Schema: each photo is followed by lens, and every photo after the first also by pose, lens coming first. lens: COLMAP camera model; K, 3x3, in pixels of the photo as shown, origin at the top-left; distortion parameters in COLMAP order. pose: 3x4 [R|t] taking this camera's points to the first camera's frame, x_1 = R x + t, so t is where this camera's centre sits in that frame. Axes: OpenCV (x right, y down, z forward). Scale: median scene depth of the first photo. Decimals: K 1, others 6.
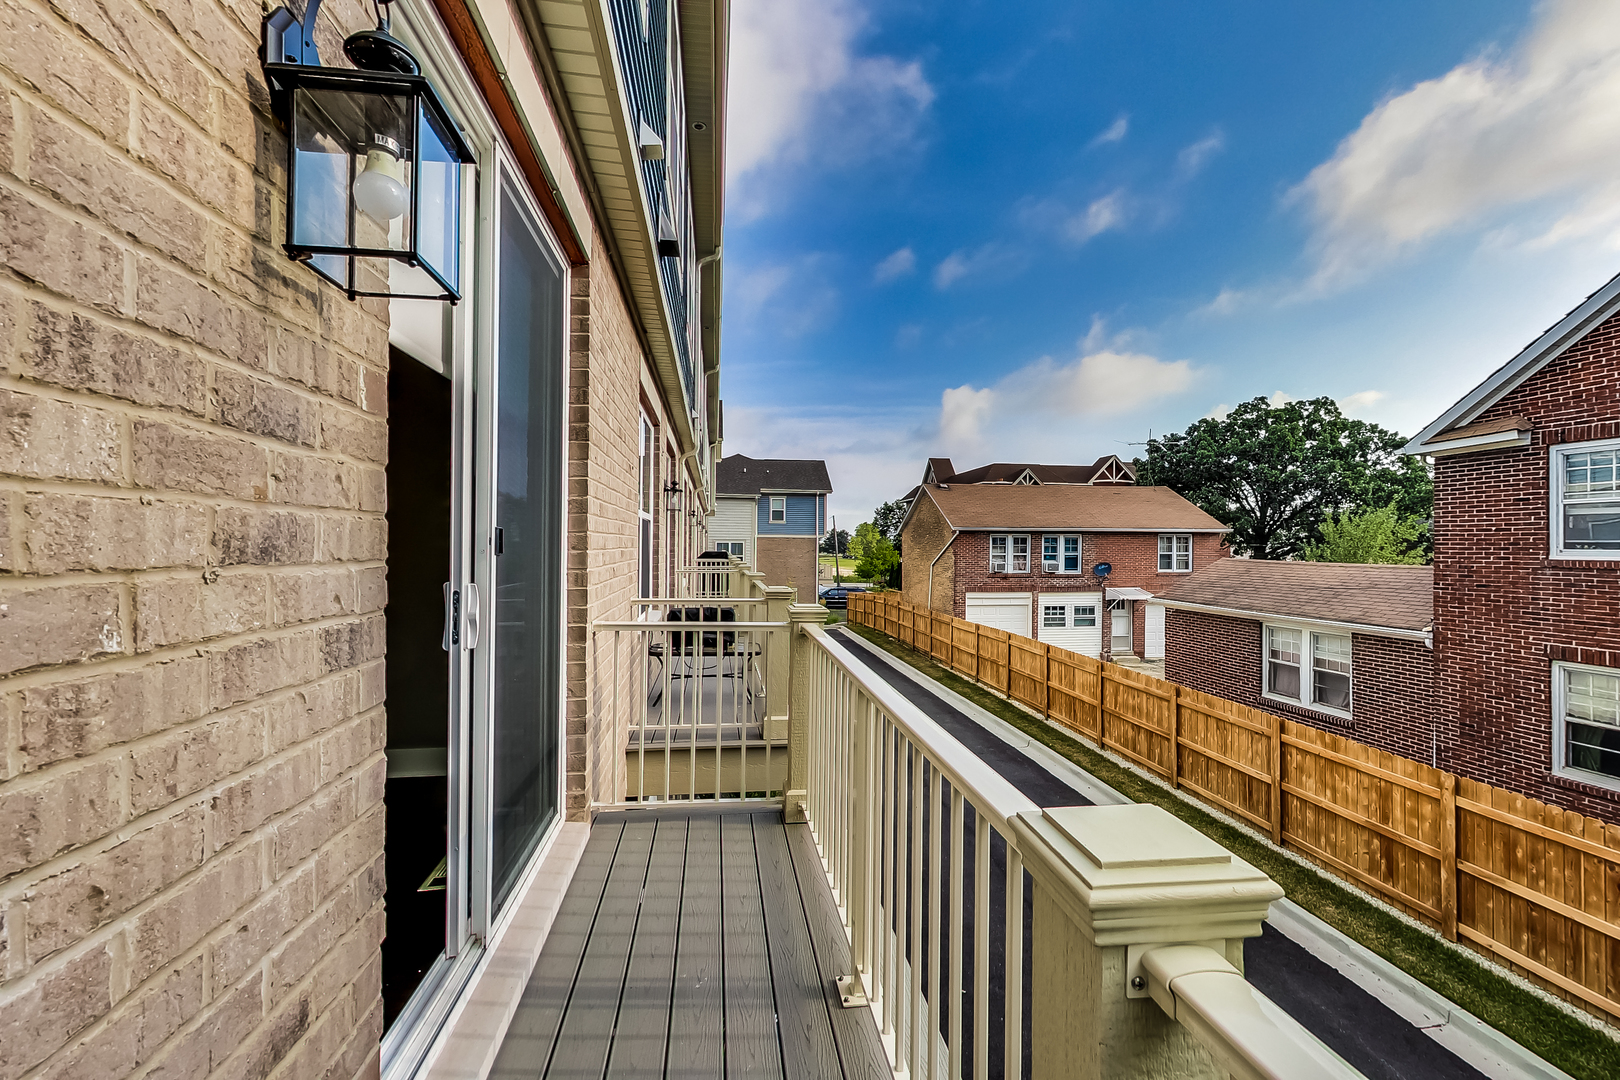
lens RADIAL K [[666.1, 0, 810.0], [0, 666.1, 540.0], [0, 0, 1]] dist [0.000848, 0.000194]
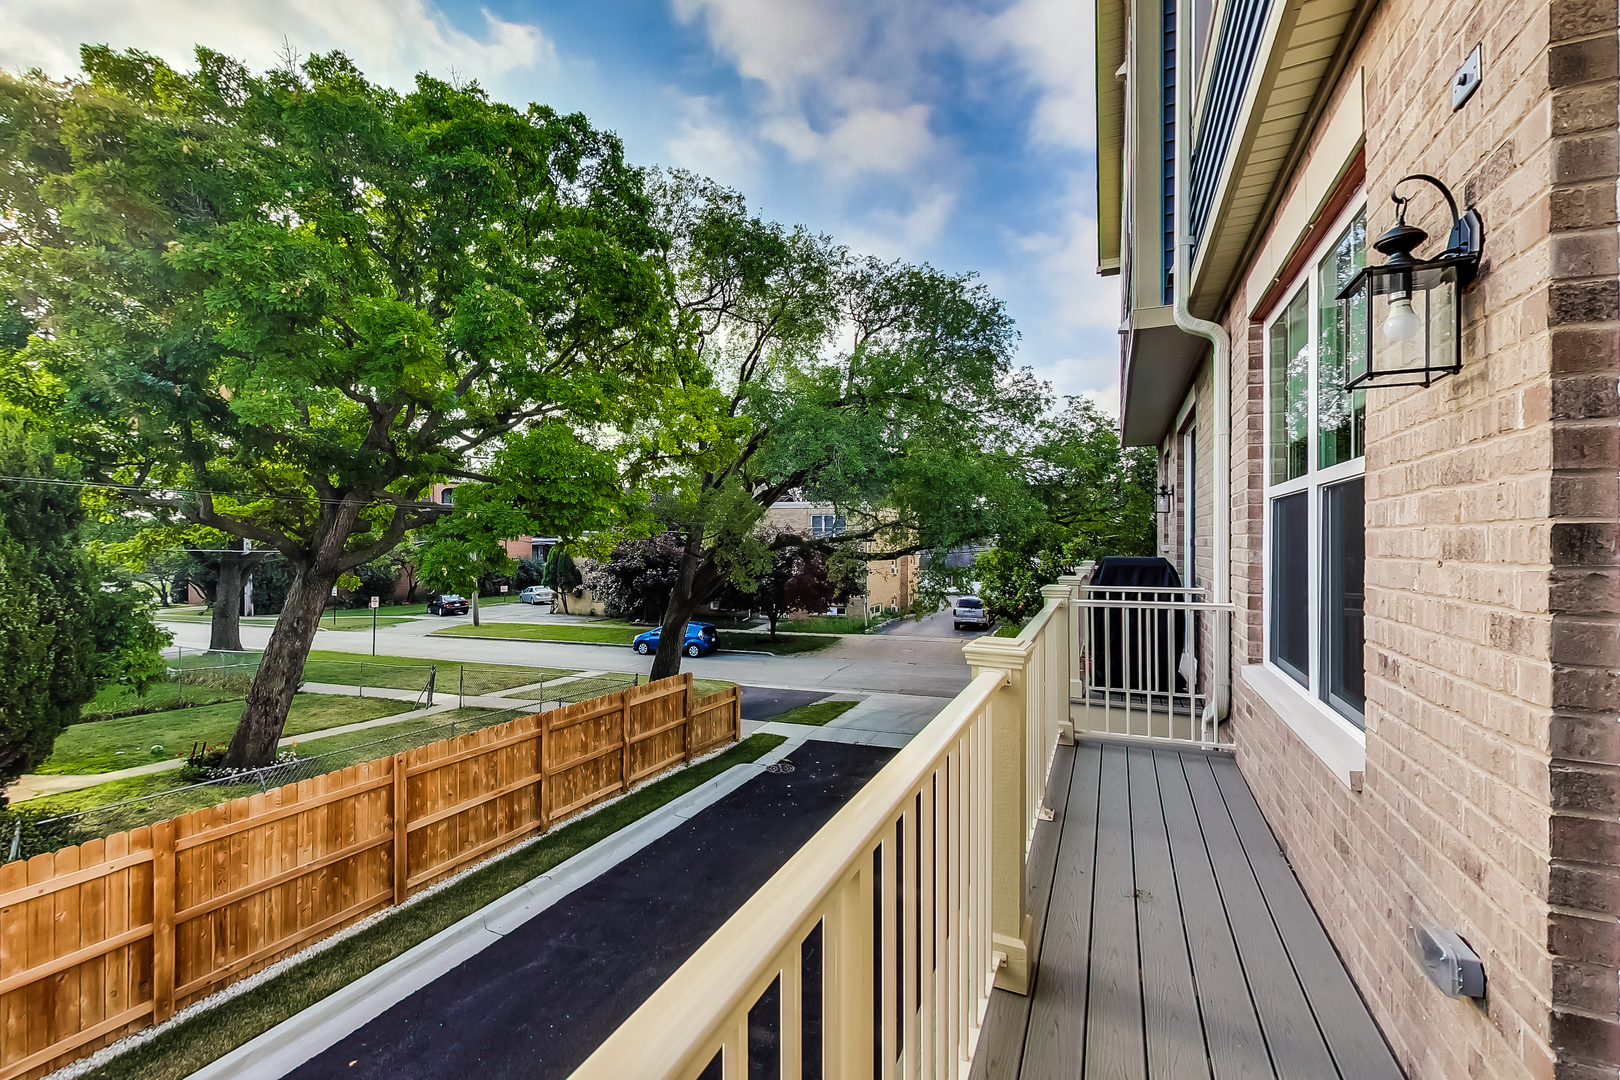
lens RADIAL K [[666.1, 0, 810.0], [0, 666.1, 540.0], [0, 0, 1]] dist [0.000848, 0.000194]
pose [[-0.846113, -0.015007, 0.532793, -0.273127], [-0.017934, 0.999839, -0.000317, 0.013341], [-0.532703, -0.009823, -0.846246, 2.749111]]
